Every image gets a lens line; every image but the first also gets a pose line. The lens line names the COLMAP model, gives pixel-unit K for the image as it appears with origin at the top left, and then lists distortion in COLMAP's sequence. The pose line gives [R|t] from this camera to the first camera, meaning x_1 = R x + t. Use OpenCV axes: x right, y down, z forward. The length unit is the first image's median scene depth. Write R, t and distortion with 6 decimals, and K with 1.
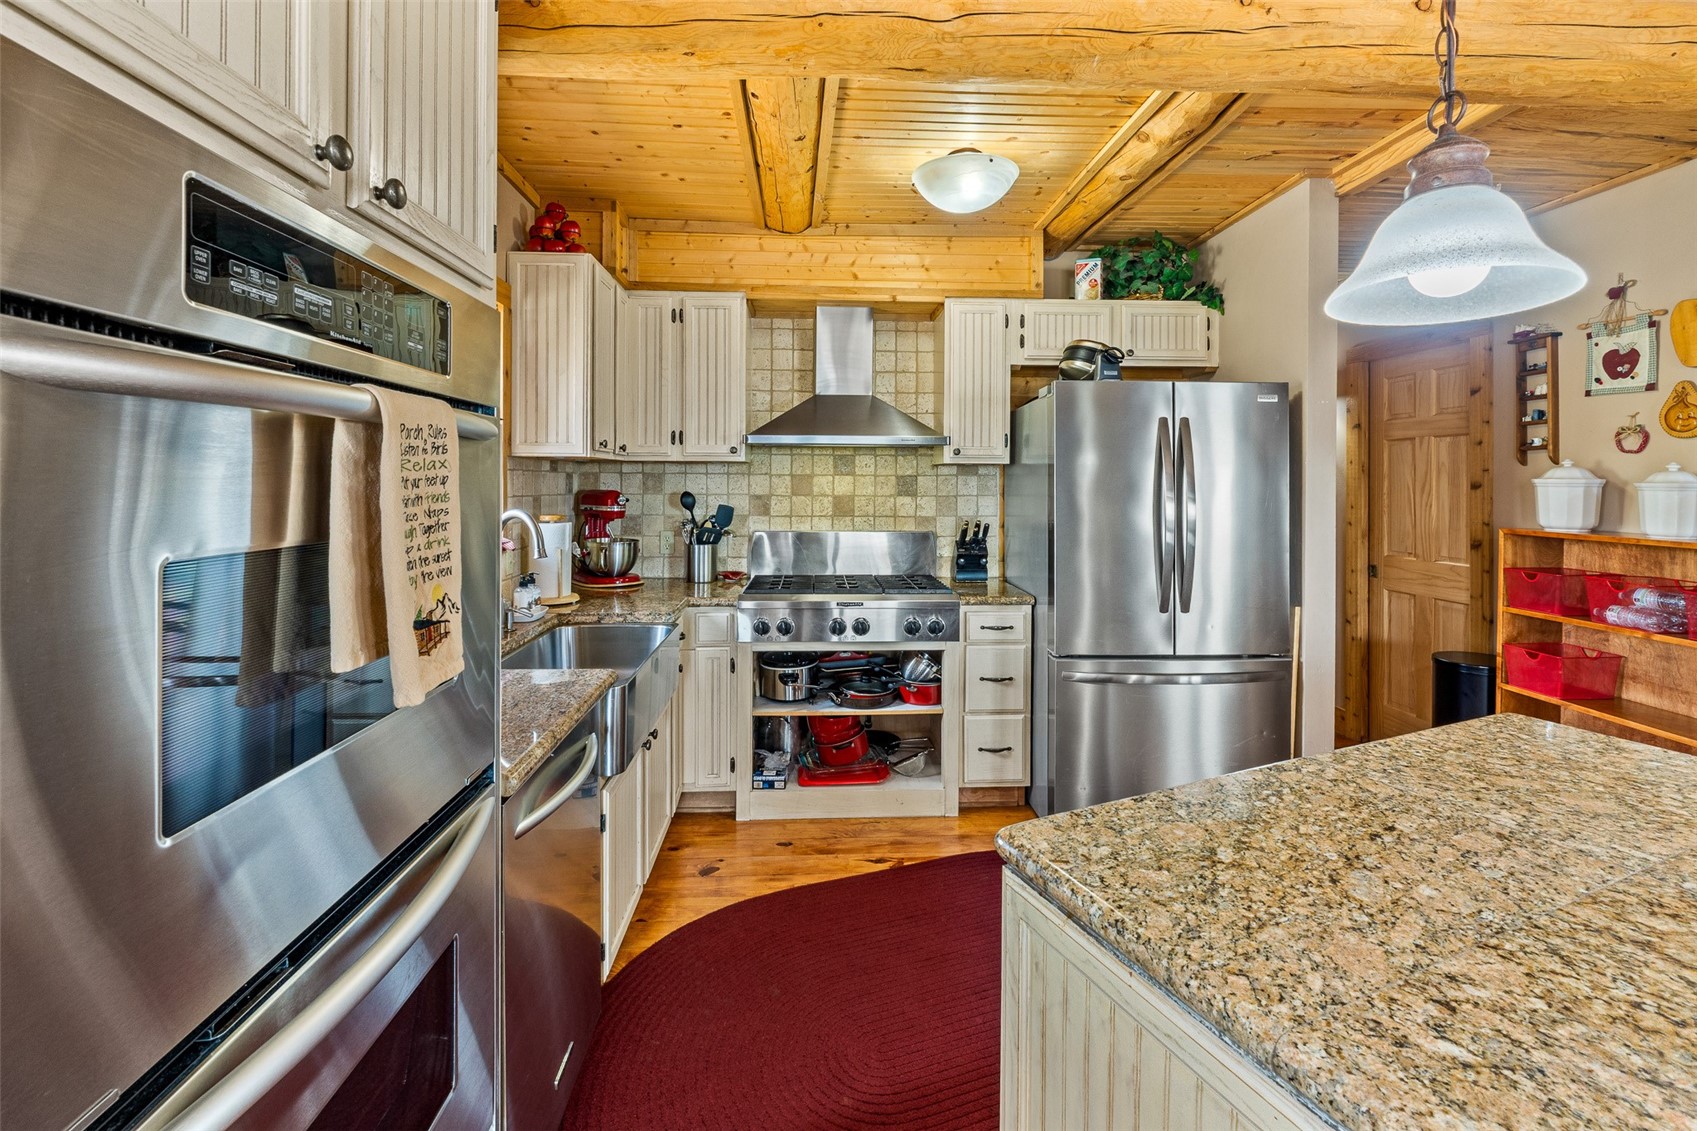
lens RADIAL K [[736.9, 0, 819.1], [0, 736.9, 488.3], [0, 0, 1]] dist [-0.008178, 0.000291]
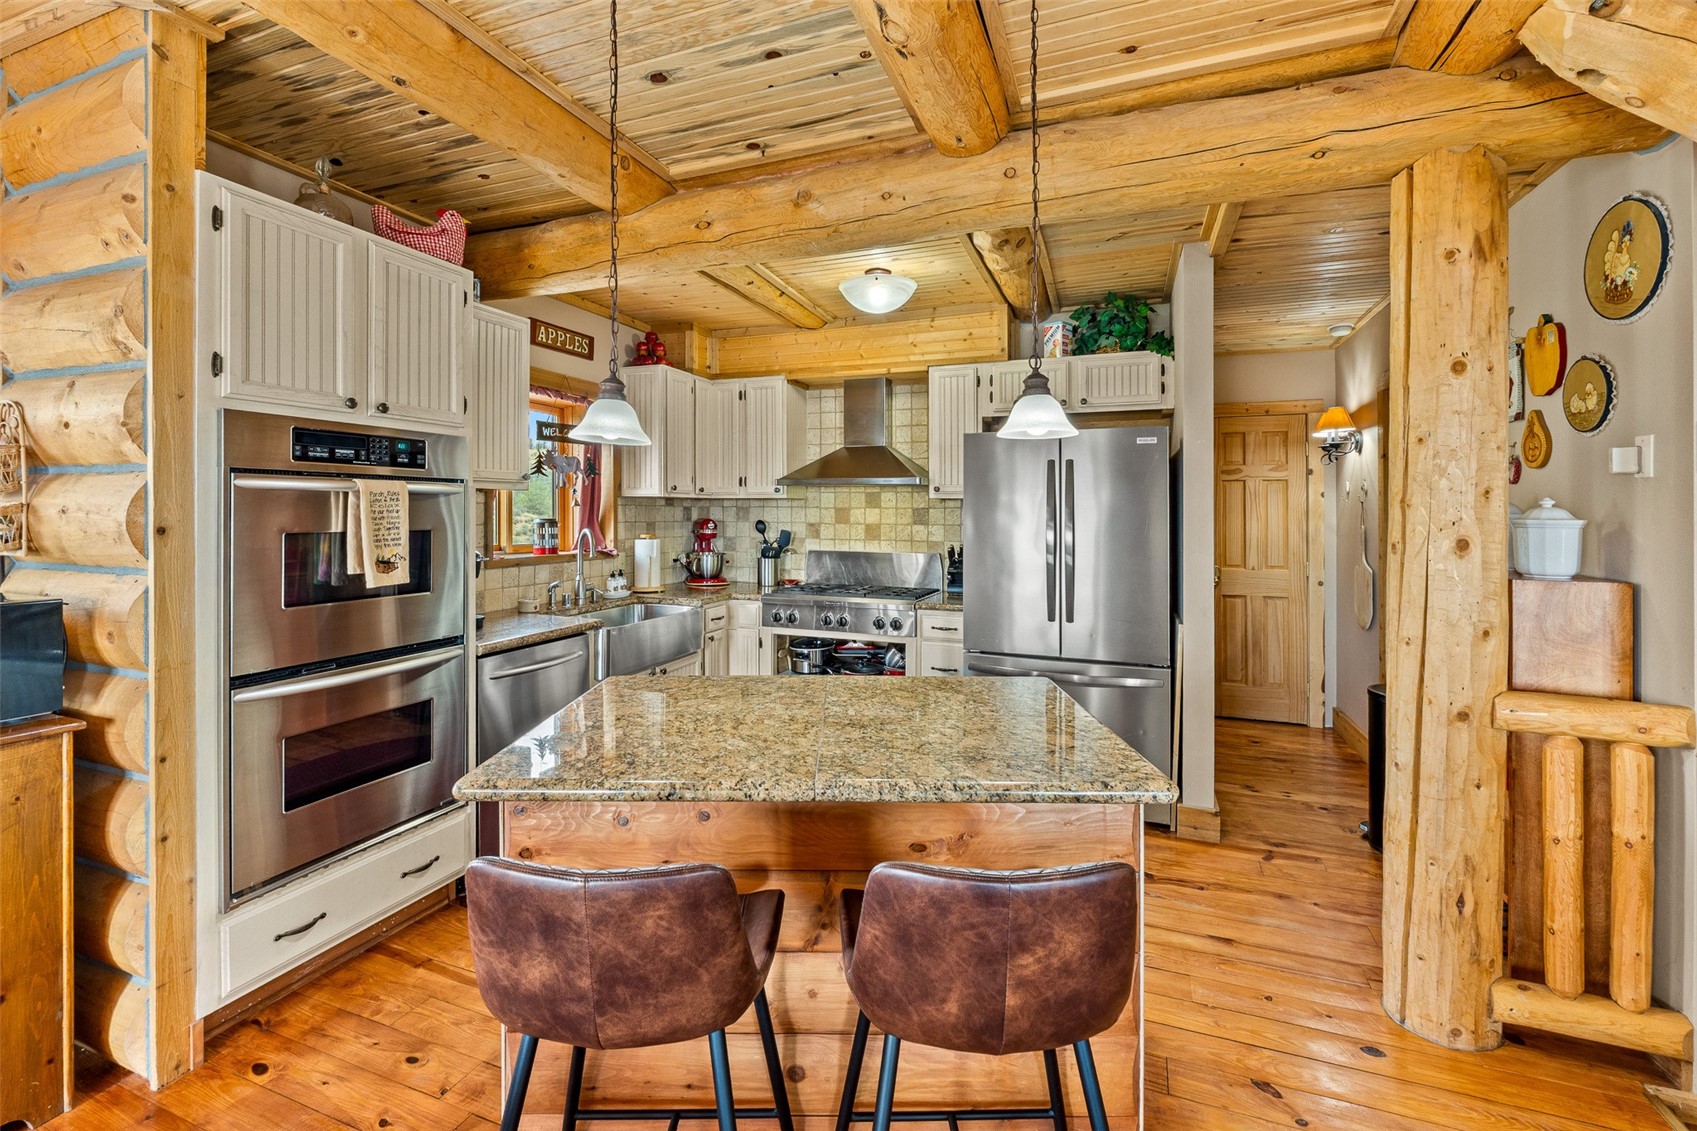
lens RADIAL K [[736.9, 0, 826.1], [0, 736.9, 510.6], [0, 0, 1]] dist [-0.008178, 0.000291]
pose [[0.915429, -0.002785, -0.402470, 0.521689], [-0.003103, 0.999897, -0.013977, 0.005431], [0.402468, 0.014044, 0.915327, -0.223074]]
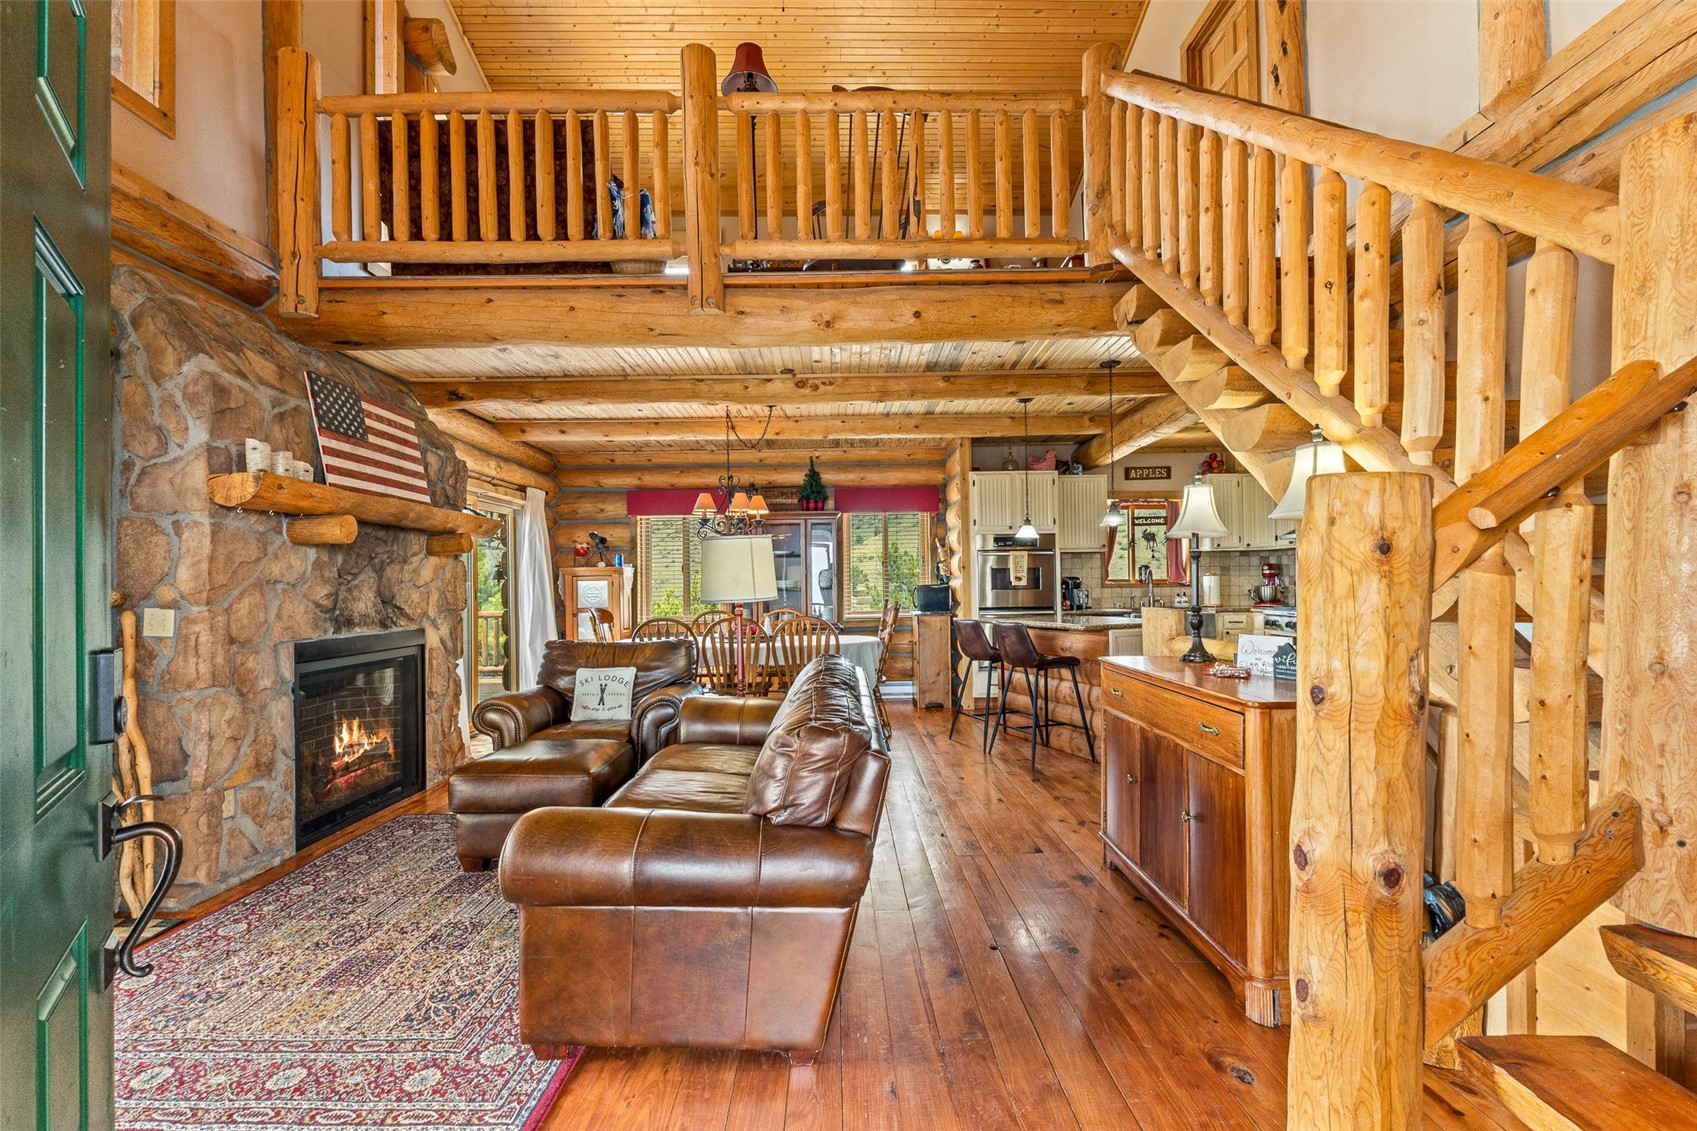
lens RADIAL K [[736.9, 0, 828.6], [0, 736.9, 574.0], [0, 0, 1]] dist [-0.008178, 0.000291]
pose [[-0.042865, -0.019908, -0.998883, 2.012508], [0.003005, 0.999794, -0.020055, 0.075502], [0.999076, -0.003861, -0.042796, -0.216975]]
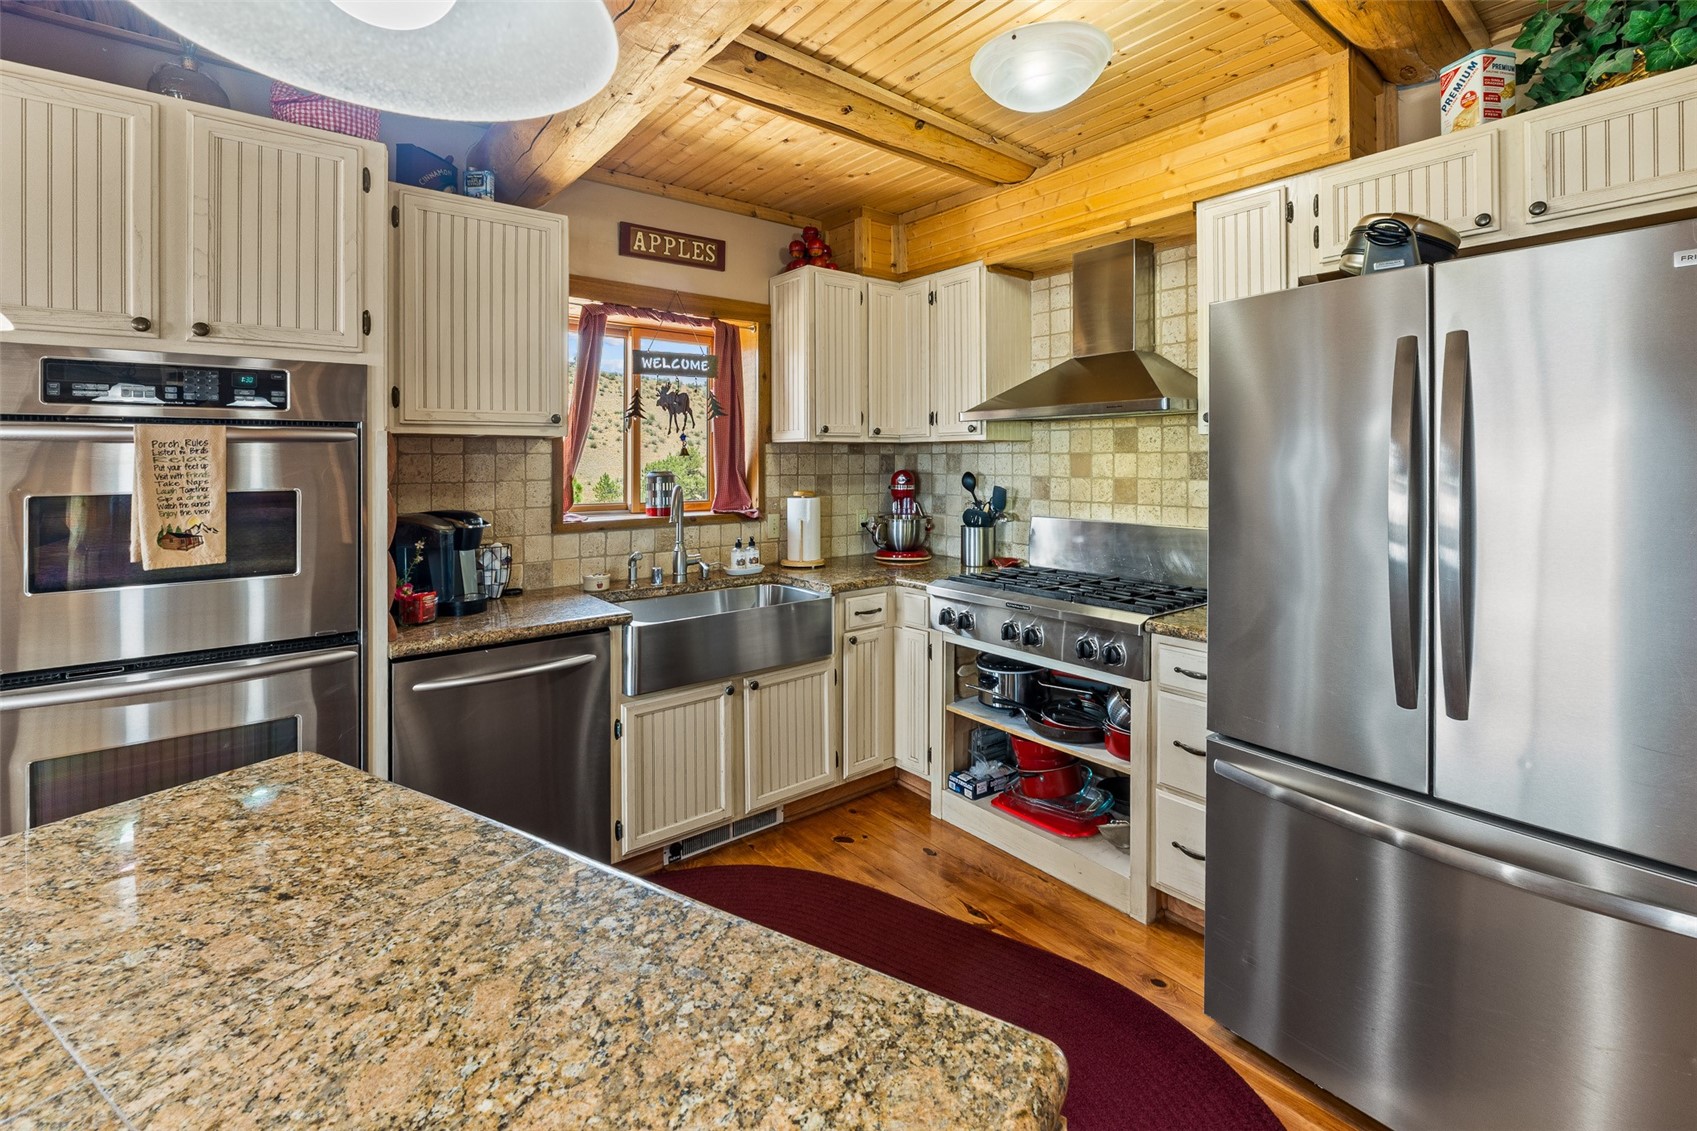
lens RADIAL K [[736.9, 0, 853.2], [0, 736.9, 462.8], [0, 0, 1]] dist [-0.008178, 0.000291]
pose [[0.596778, -0.005555, -0.802387, 0.551578], [0.000322, 0.999978, -0.006683, -0.001574], [0.802406, 0.003729, 0.596767, 0.313009]]
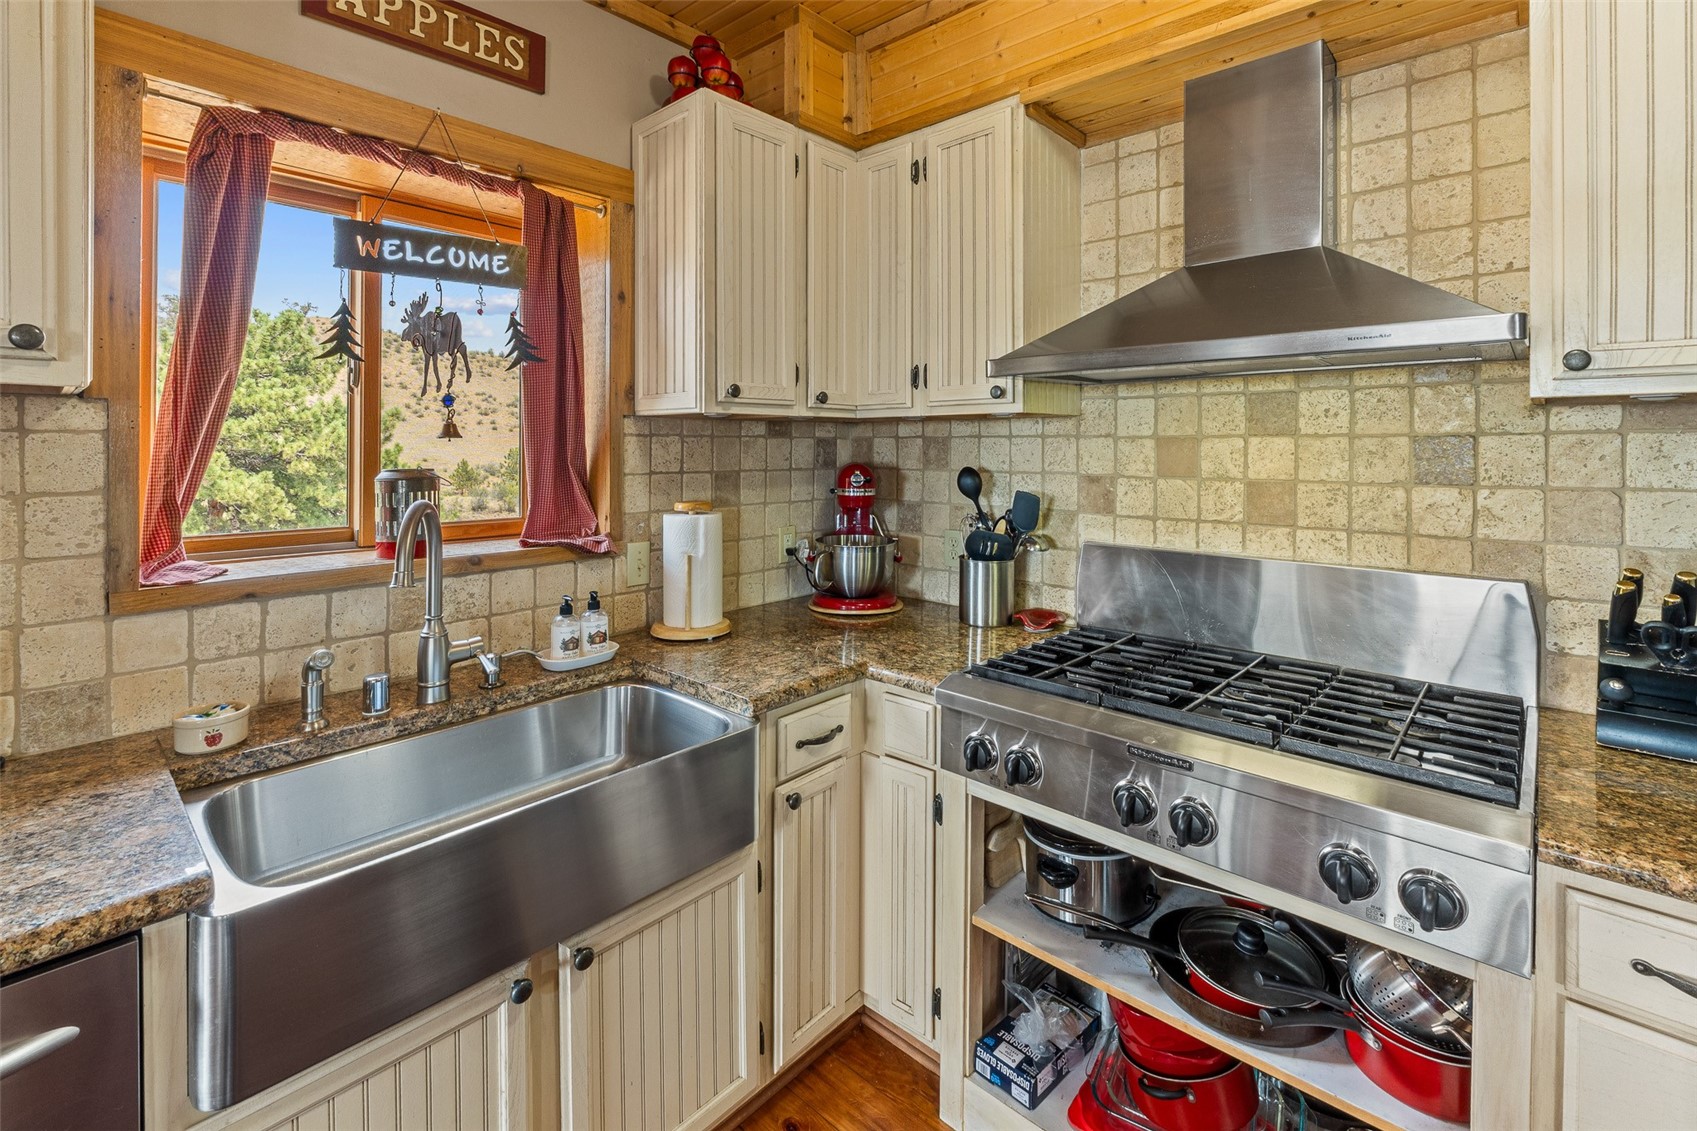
lens RADIAL K [[736.9, 0, 855.6], [0, 736.9, 451.3], [0, 0, 1]] dist [-0.008178, 0.000291]
pose [[0.717291, -0.000275, -0.696773, 0.184072], [-0.001369, 0.999997, -0.001805, -0.007866], [0.696772, 0.002249, 0.717289, 0.542762]]
